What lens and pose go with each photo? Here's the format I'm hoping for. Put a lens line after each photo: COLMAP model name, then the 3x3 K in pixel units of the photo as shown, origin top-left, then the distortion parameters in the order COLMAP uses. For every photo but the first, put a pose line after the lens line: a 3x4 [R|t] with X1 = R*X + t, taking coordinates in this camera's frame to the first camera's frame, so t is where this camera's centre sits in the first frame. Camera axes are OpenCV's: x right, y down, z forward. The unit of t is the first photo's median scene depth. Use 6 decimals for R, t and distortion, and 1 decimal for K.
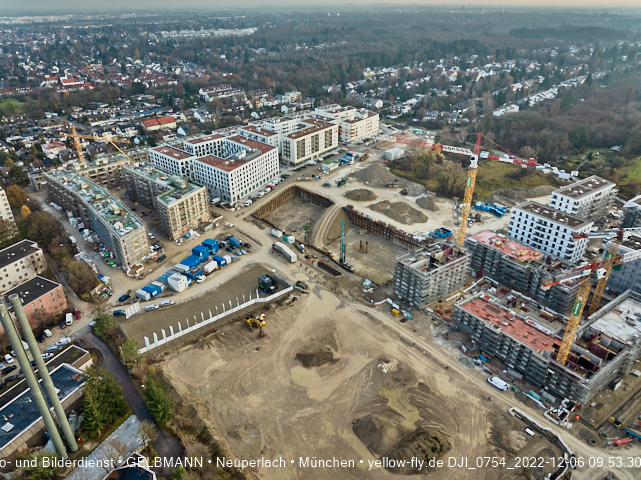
lens RADIAL K [[453.2, 0, 320.5], [0, 453.2, 240.0], [0, 0, 1]] dist [-0.039260, 0.005497]
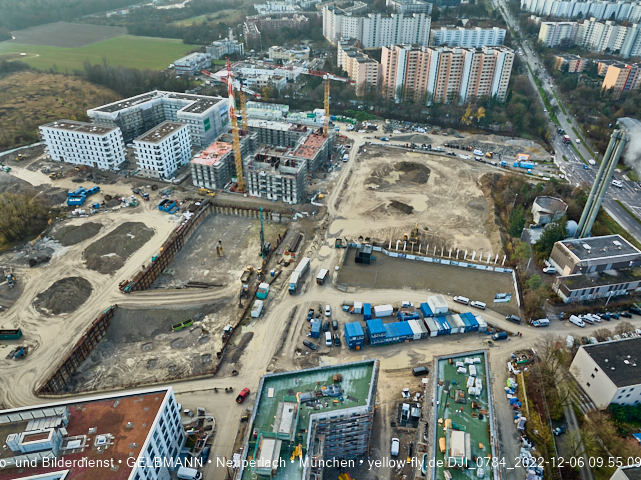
lens RADIAL K [[454.0, 0, 320.5], [0, 454.0, 240.0], [0, 0, 1]] dist [-0.052260, 0.026153]
pose [[-0.601255, -0.451035, 0.659591, -0.430624], [0.370731, 0.573779, 0.730299, -0.413482], [-0.707849, 0.683626, -0.177775, 0.776500]]
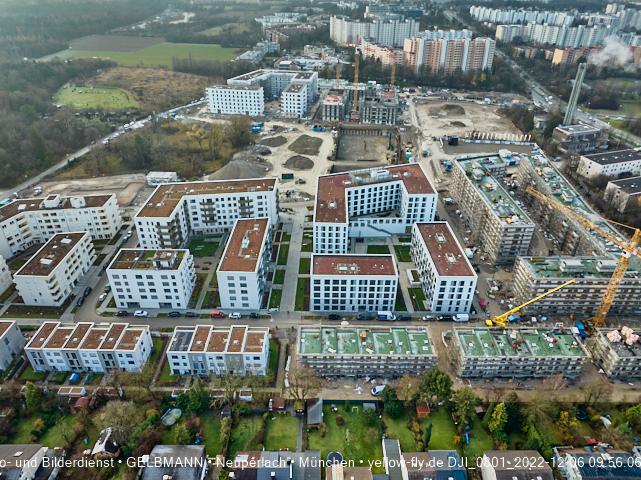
lens RADIAL K [[453.2, 0, 320.5], [0, 453.2, 240.0], [0, 0, 1]] dist [-0.039260, 0.005497]
pose [[-0.704285, -0.376726, 0.601715, -0.578704], [0.330258, 0.576419, 0.747443, -0.694891], [-0.628421, 0.725134, -0.281547, 1.301231]]
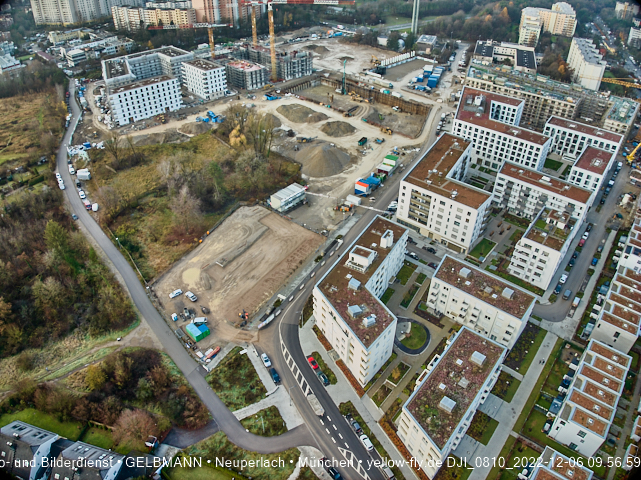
lens RADIAL K [[452.0, 0, 320.5], [0, 452.0, 240.0], [0, 0, 1]] dist [-0.098795, -0.021203]
pose [[-0.994631, 0.063625, -0.081621, 0.203147], [-0.048361, 0.411527, 0.910113, -0.800255], [0.091495, 0.909174, -0.406241, 1.495462]]
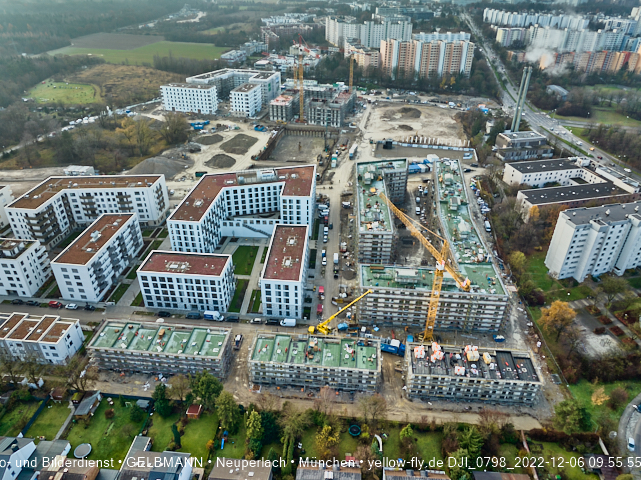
lens RADIAL K [[453.2, 0, 320.5], [0, 453.2, 240.0], [0, 0, 1]] dist [-0.039260, 0.005497]
pose [[-0.641190, -0.406704, 0.650744, -0.738083], [0.355812, 0.593774, 0.721686, -0.609064], [-0.679907, 0.694280, -0.236012, 1.142615]]
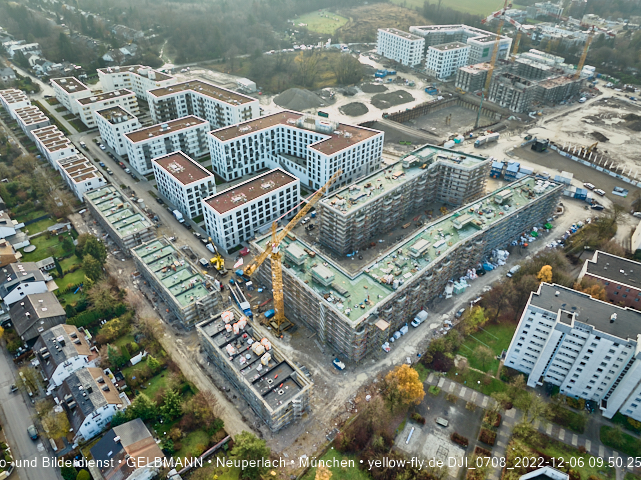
lens RADIAL K [[453.2, 0, 320.5], [0, 453.2, 240.0], [0, 0, 1]] dist [-0.039260, 0.005497]
pose [[0.058000, -0.604879, 0.794202, -0.859728], [0.461194, 0.721796, 0.516053, -0.425164], [-0.885402, 0.336350, 0.320830, 0.792462]]
